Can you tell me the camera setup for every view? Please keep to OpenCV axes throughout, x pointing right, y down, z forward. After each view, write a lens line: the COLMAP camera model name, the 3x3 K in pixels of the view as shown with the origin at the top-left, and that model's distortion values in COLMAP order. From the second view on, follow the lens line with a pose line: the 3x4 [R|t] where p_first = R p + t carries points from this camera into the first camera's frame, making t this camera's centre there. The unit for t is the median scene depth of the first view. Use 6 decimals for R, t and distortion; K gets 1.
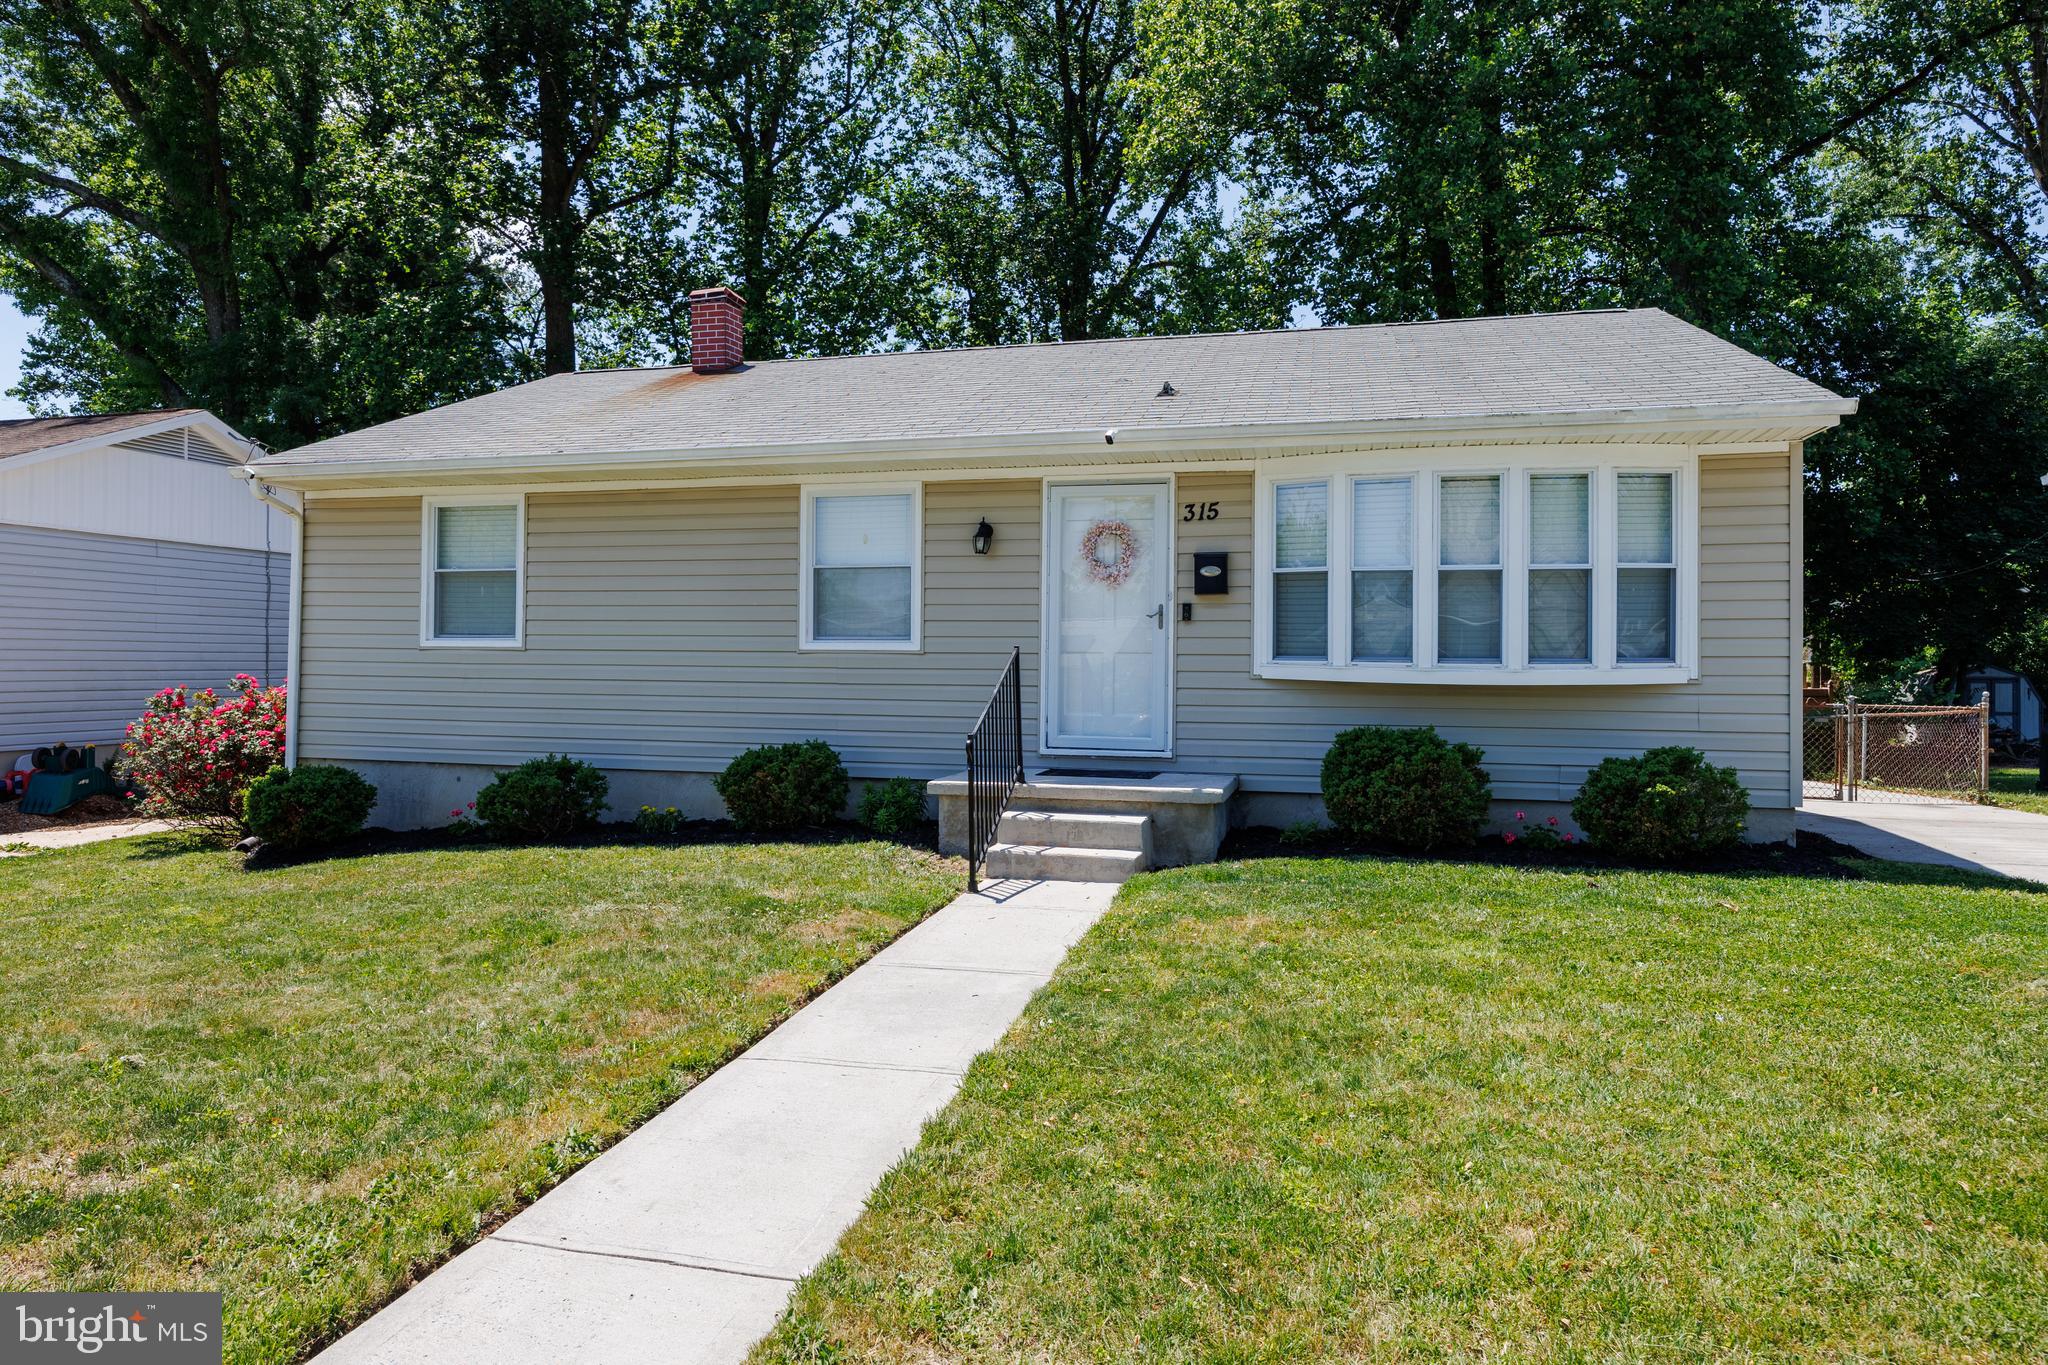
lens RADIAL K [[1247.7, 0, 1028.1], [0, 1247.7, 665.3], [0, 0, 1]] dist [0.000835, -0.009172]
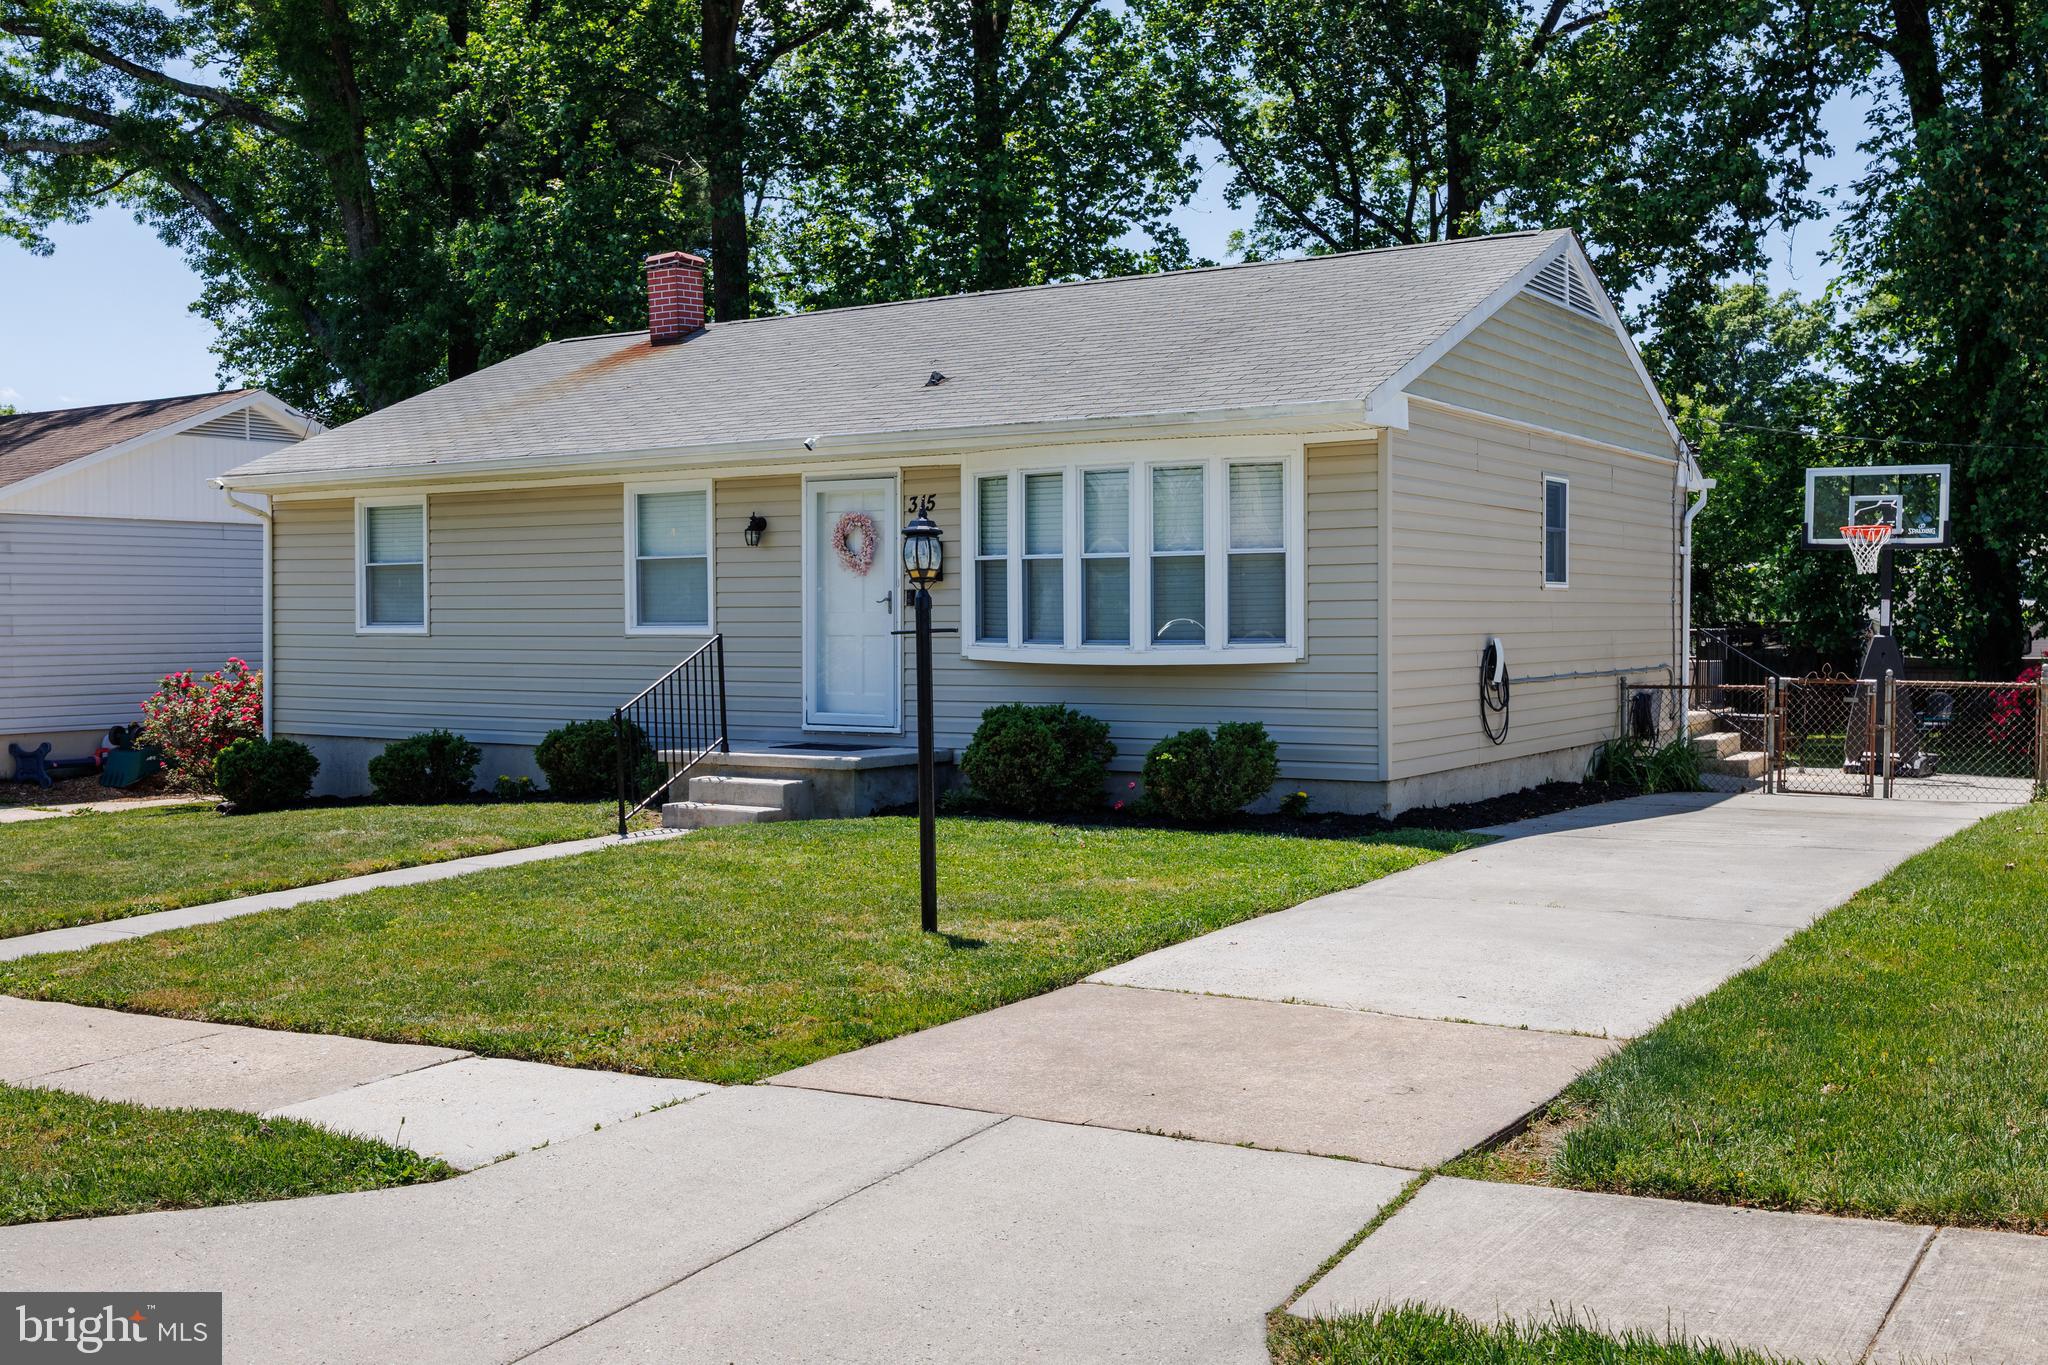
lens RADIAL K [[2008.4, 0, 1025.0], [0, 2008.4, 687.1], [0, 0, 1]] dist [-0.006465, 0.000000]
pose [[0.949498, -0.002175, -0.313767, 0.720223], [0.012651, 0.999428, 0.031355, -0.017687], [0.313519, -0.033741, 0.948982, -0.577251]]
